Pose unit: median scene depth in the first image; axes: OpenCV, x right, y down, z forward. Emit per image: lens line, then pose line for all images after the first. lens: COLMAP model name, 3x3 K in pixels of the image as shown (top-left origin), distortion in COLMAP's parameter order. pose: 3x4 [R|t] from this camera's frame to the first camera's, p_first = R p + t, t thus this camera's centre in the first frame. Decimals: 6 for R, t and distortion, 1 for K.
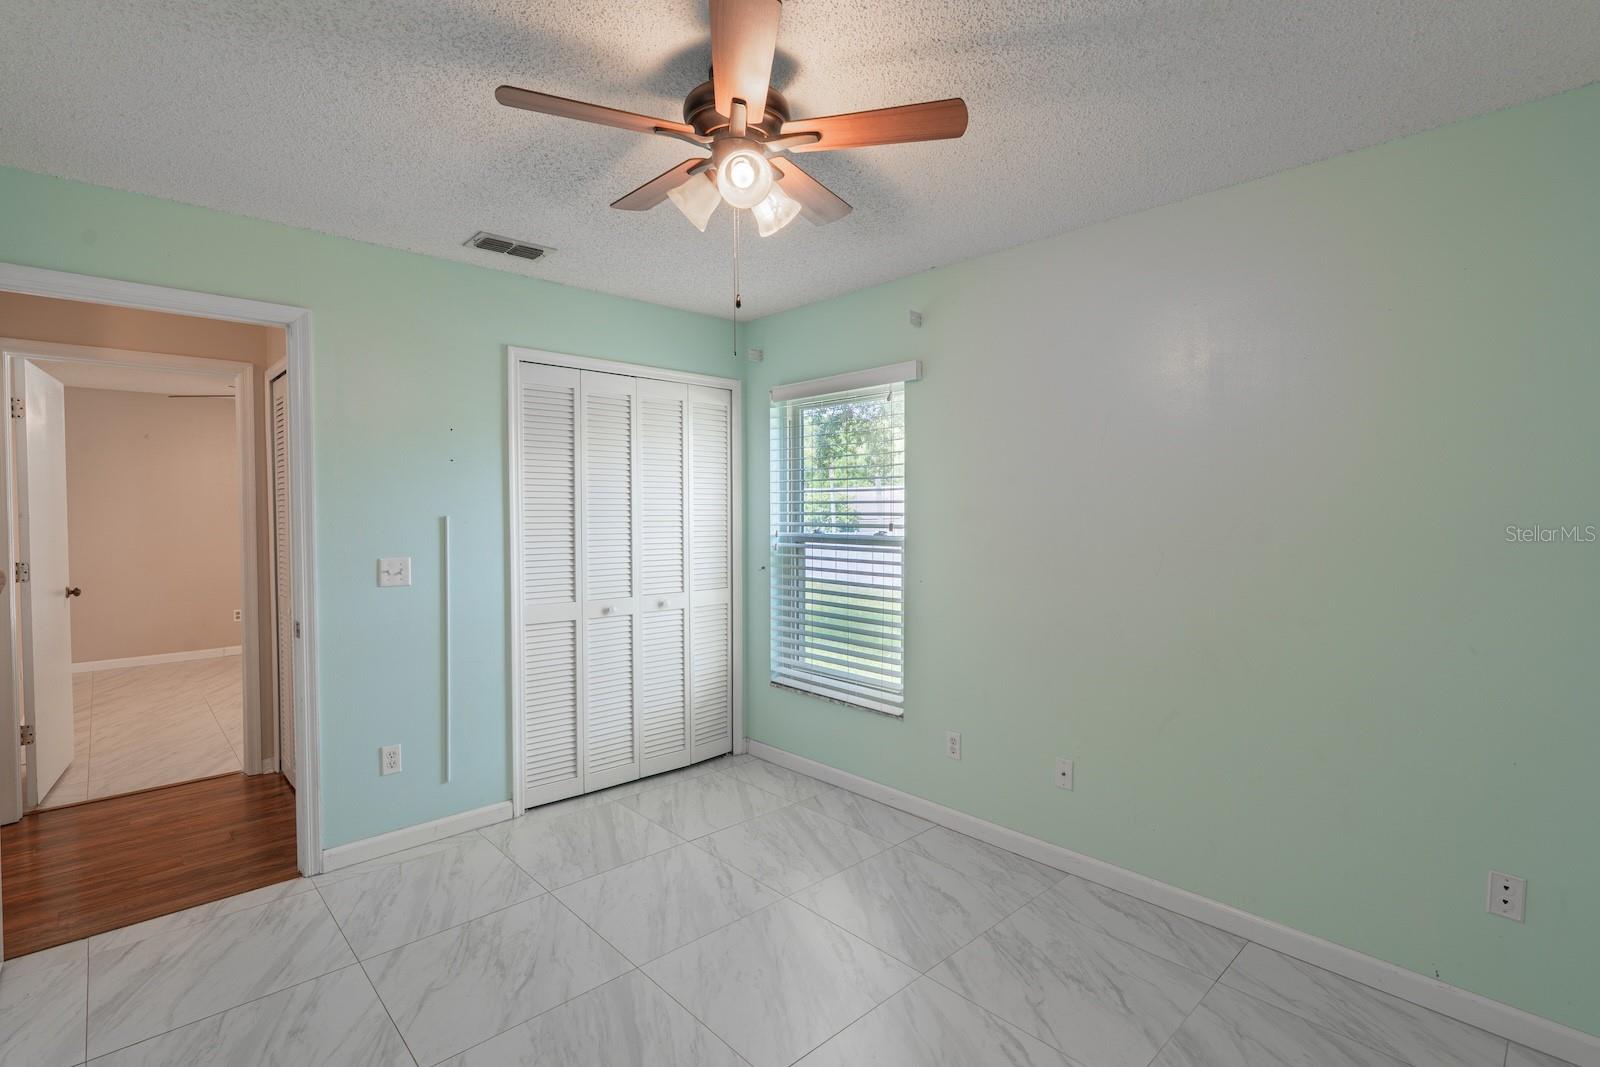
lens RADIAL K [[729.9, 0, 793.2], [0, 729.9, 527.3], [0, 0, 1]] dist [-0.003677, 0.001042]
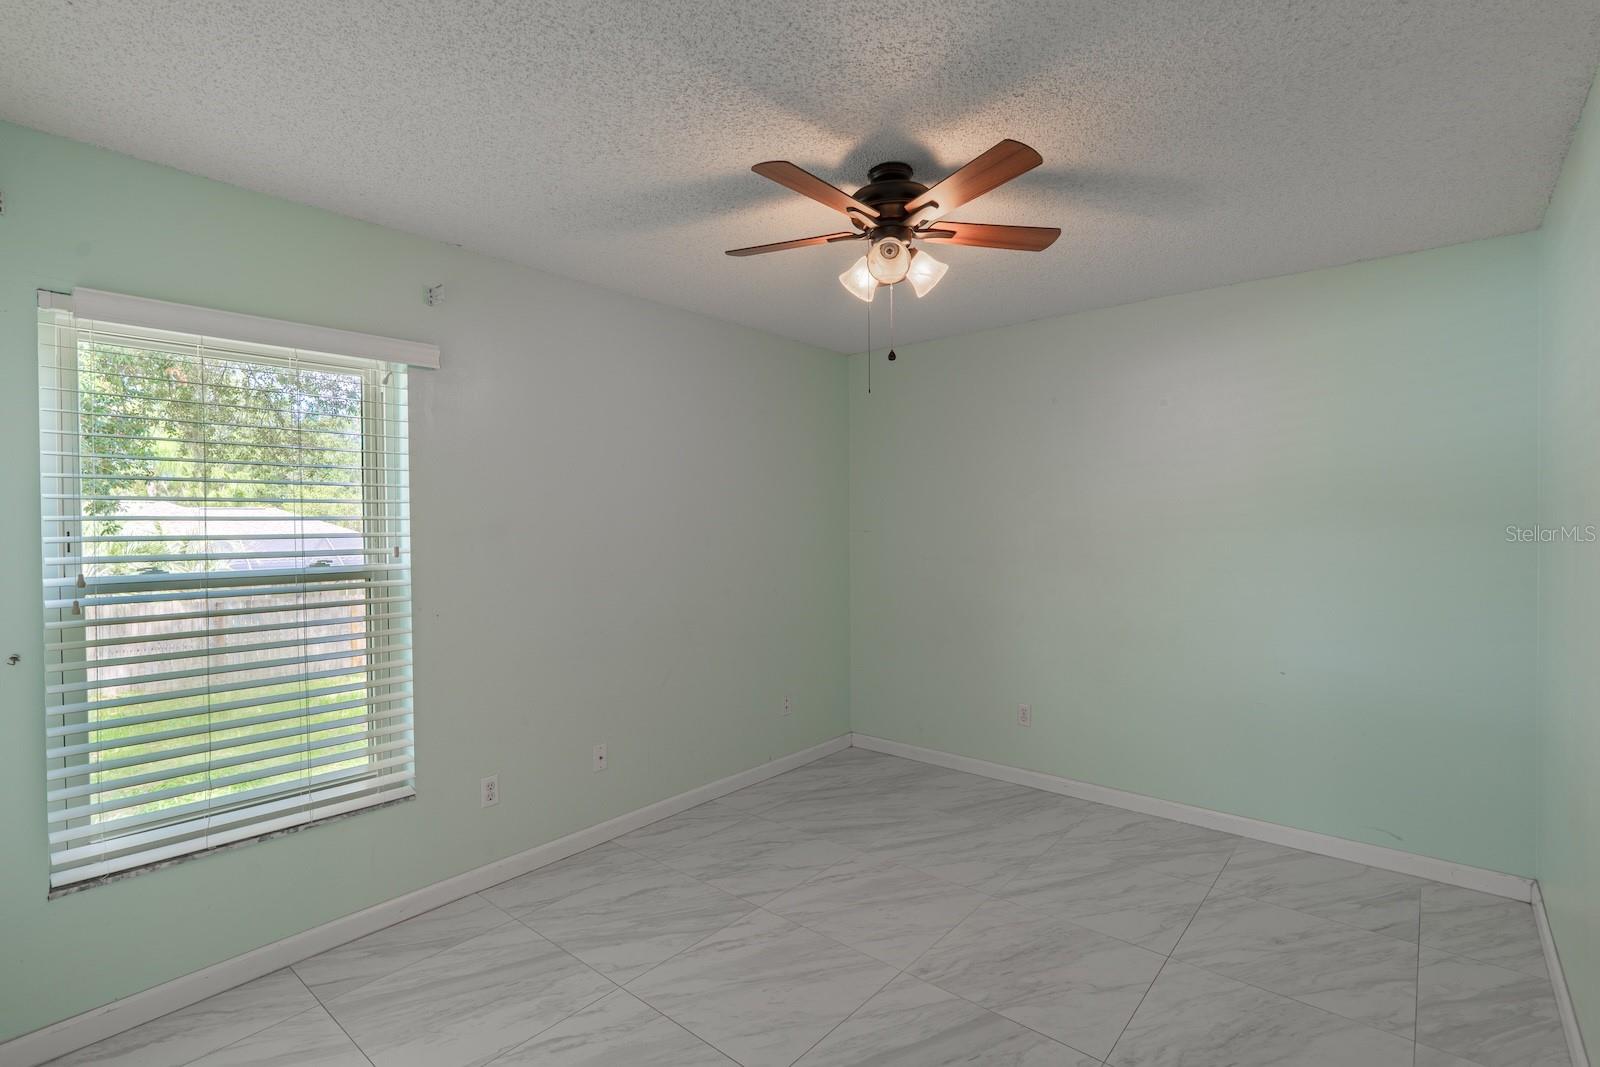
lens RADIAL K [[729.9, 0, 793.2], [0, 729.9, 527.3], [0, 0, 1]] dist [-0.003677, 0.001042]
pose [[-0.089027, -0.004413, 0.996019, -0.666900], [0.032416, 0.999448, 0.007325, -0.018538], [-0.995502, 0.032939, -0.088835, 0.662448]]
